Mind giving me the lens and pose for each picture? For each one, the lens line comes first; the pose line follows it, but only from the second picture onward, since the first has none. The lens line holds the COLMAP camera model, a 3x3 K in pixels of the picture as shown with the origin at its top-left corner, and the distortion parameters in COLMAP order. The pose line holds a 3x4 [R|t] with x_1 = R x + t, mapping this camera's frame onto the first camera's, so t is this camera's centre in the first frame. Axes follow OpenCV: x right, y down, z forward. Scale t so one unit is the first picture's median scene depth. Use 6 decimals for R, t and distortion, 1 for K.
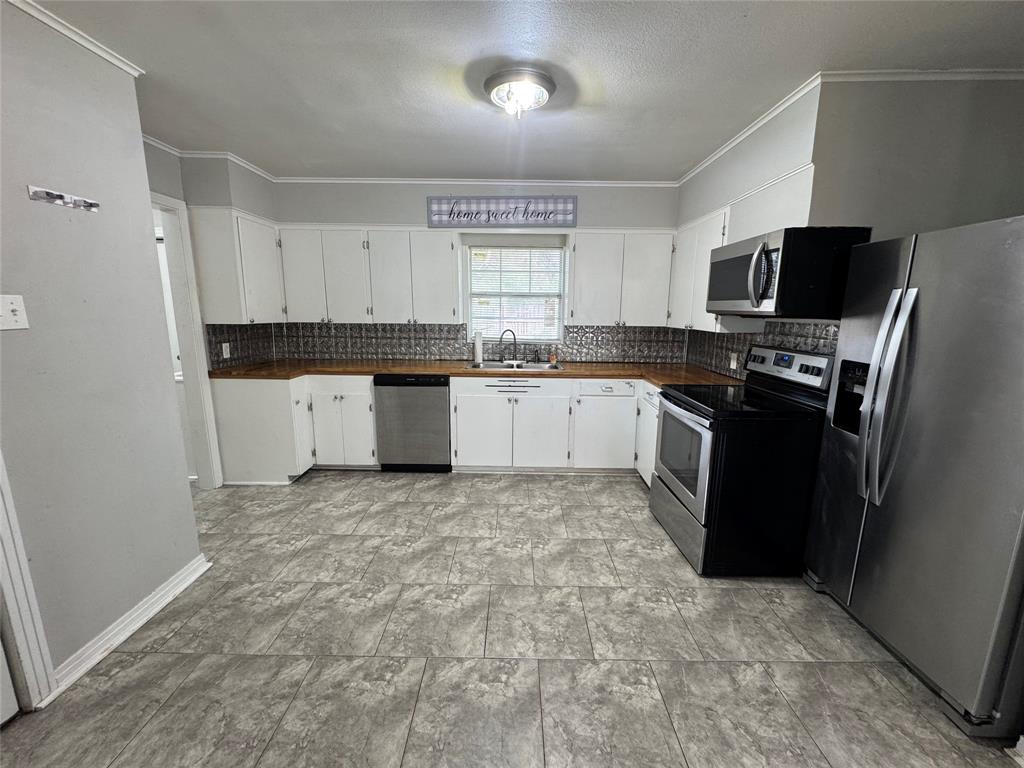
lens RADIAL K [[417.6, 0, 512.0], [0, 417.6, 384.0], [0, 0, 1]] dist [-0.002354, 0.000013]
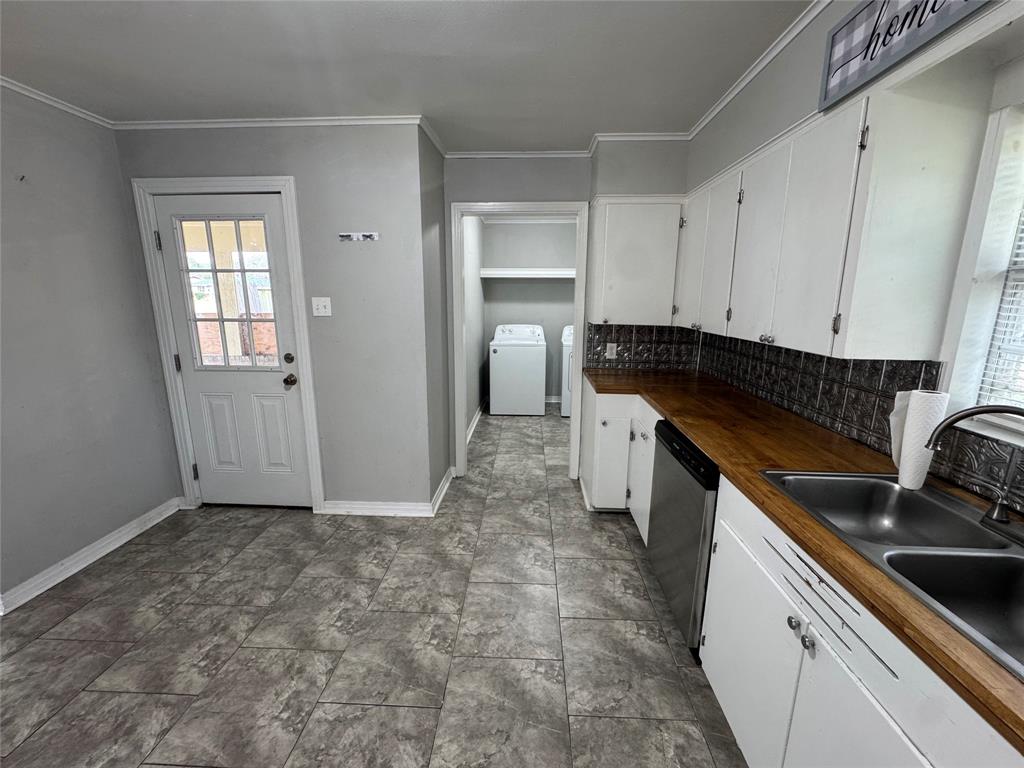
lens RADIAL K [[417.6, 0, 512.0], [0, 417.6, 384.0], [0, 0, 1]] dist [-0.002354, 0.000013]
pose [[-0.037687, 0.193897, -0.980298, 0.316217], [-0.187333, 0.962232, 0.197525, -0.179695], [0.981573, 0.191086, 0.000060, 0.926787]]
